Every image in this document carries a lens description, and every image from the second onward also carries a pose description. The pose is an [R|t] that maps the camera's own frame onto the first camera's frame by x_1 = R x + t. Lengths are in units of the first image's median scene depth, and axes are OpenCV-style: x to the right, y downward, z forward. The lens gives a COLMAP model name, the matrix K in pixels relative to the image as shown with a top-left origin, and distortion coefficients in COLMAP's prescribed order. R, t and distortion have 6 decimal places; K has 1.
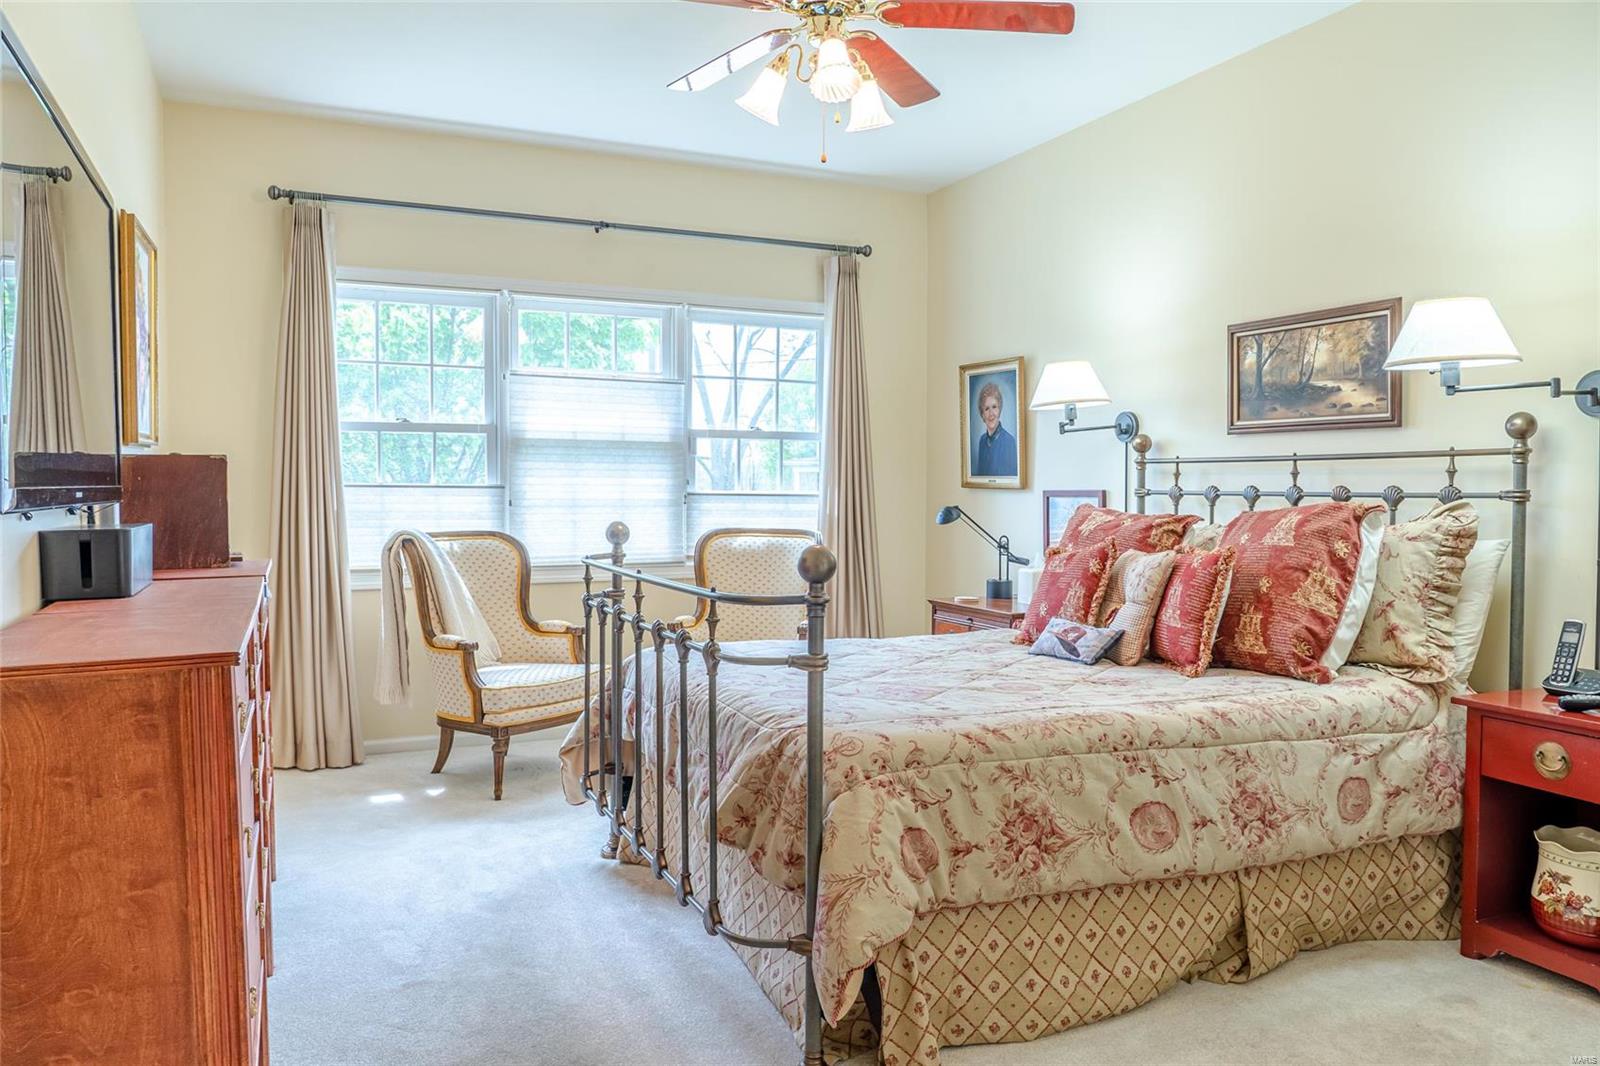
lens RADIAL K [[1096.8, 0, 797.5], [0, 1096.8, 531.9], [0, 0, 1]] dist [-0.024627, 0.009839]
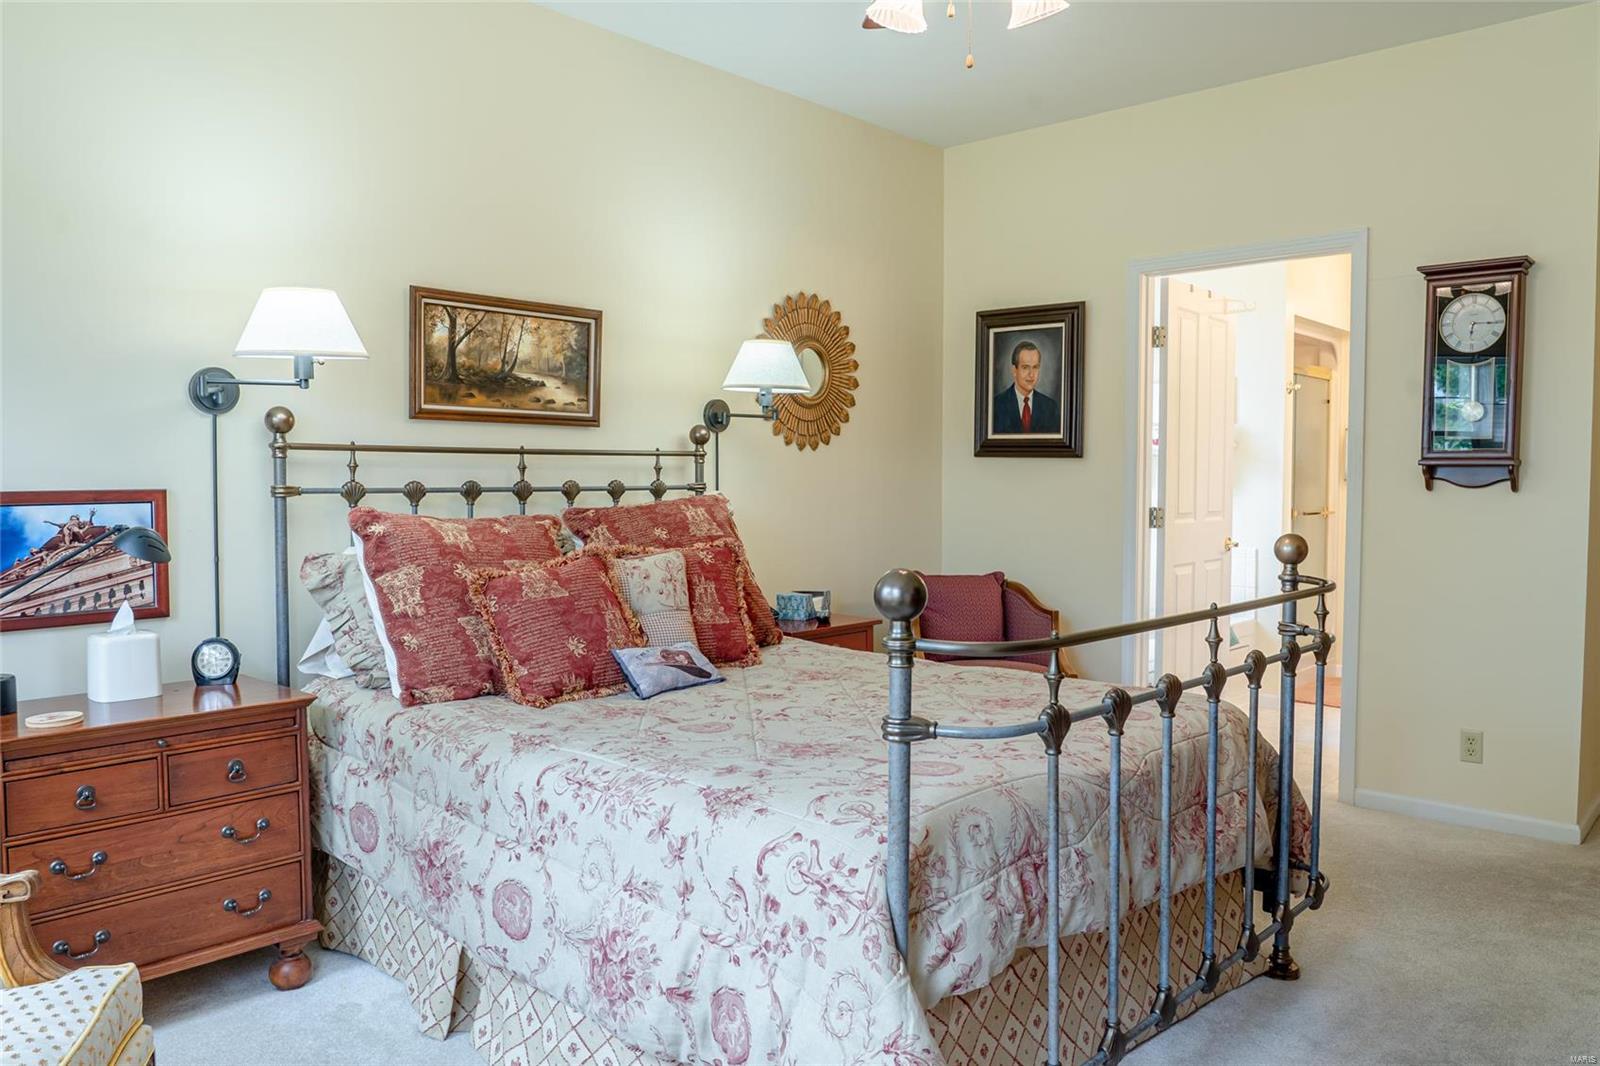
lens RADIAL K [[1096.8, 0, 797.5], [0, 1096.8, 531.9], [0, 0, 1]] dist [-0.024627, 0.009839]
pose [[-0.366081, -0.043622, 0.929560, -0.535535], [0.043377, 0.997015, 0.063871, -0.049548], [-0.929571, 0.063703, -0.363096, 1.158259]]
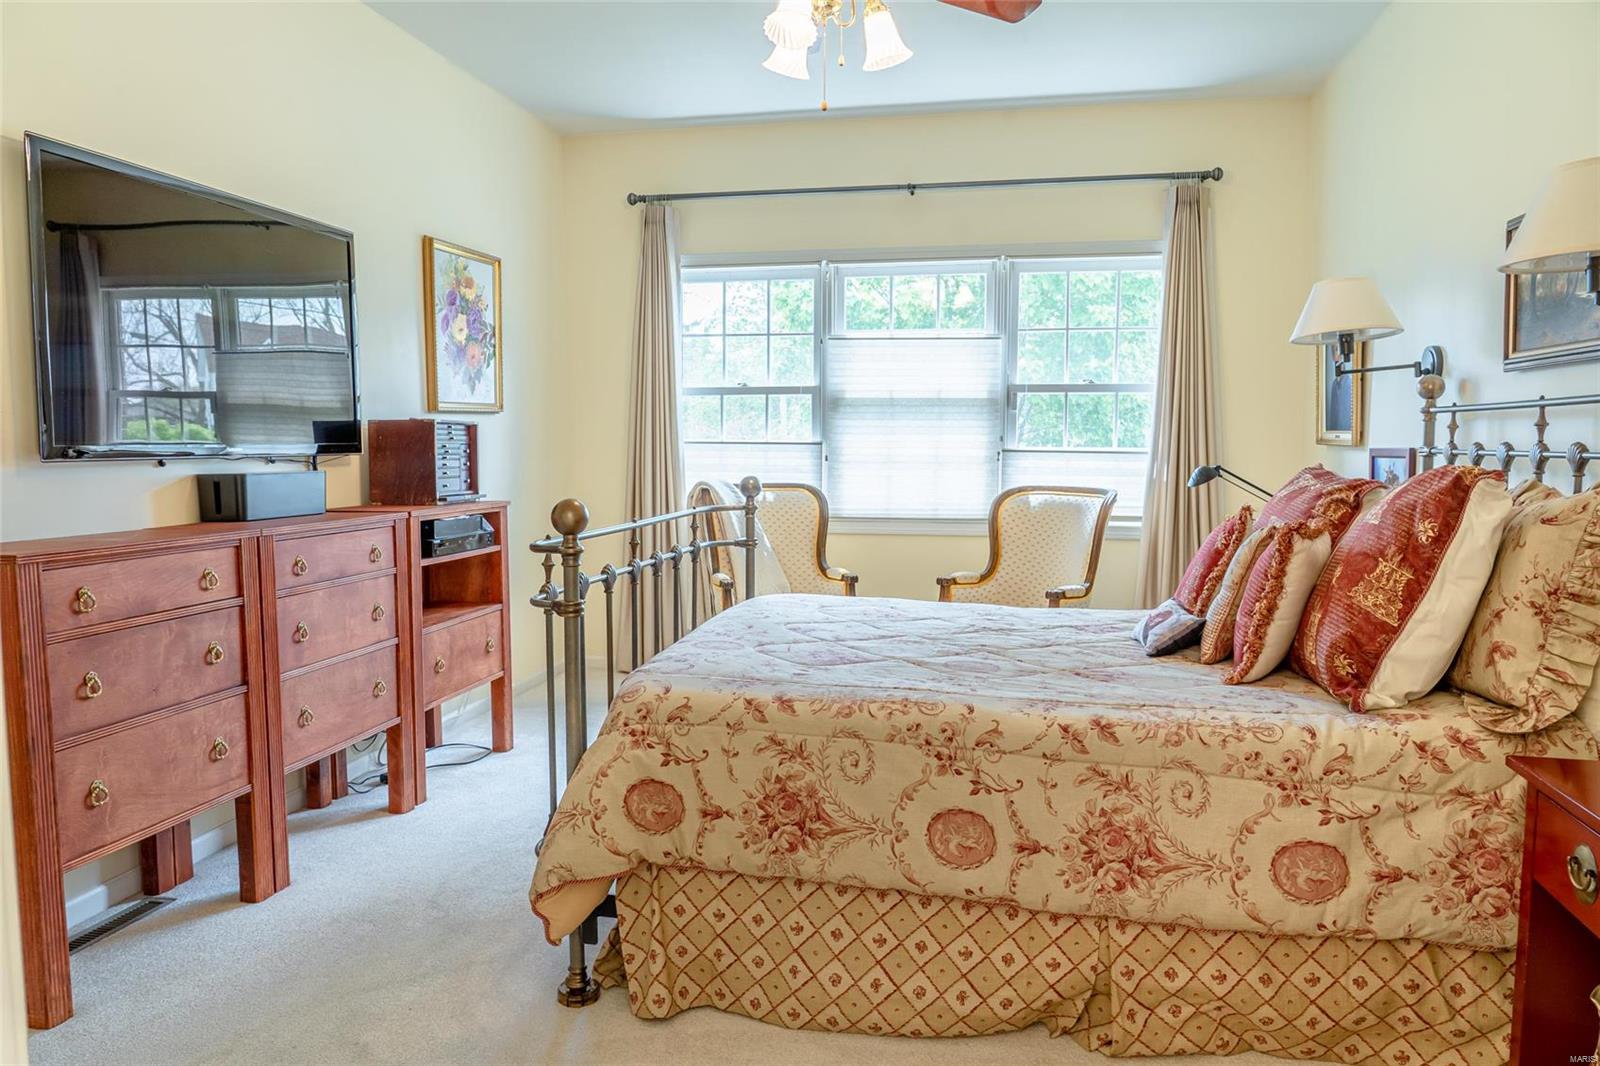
lens RADIAL K [[1073.5, 0, 809.4], [0, 1073.5, 529.6], [0, 0, 1]] dist [-0.017473, 0.003717]
pose [[0.819900, 0.045739, -0.570676, 0.476432], [-0.023091, 0.998634, 0.046863, -0.007436], [0.572041, -0.025245, 0.819837, 0.165387]]
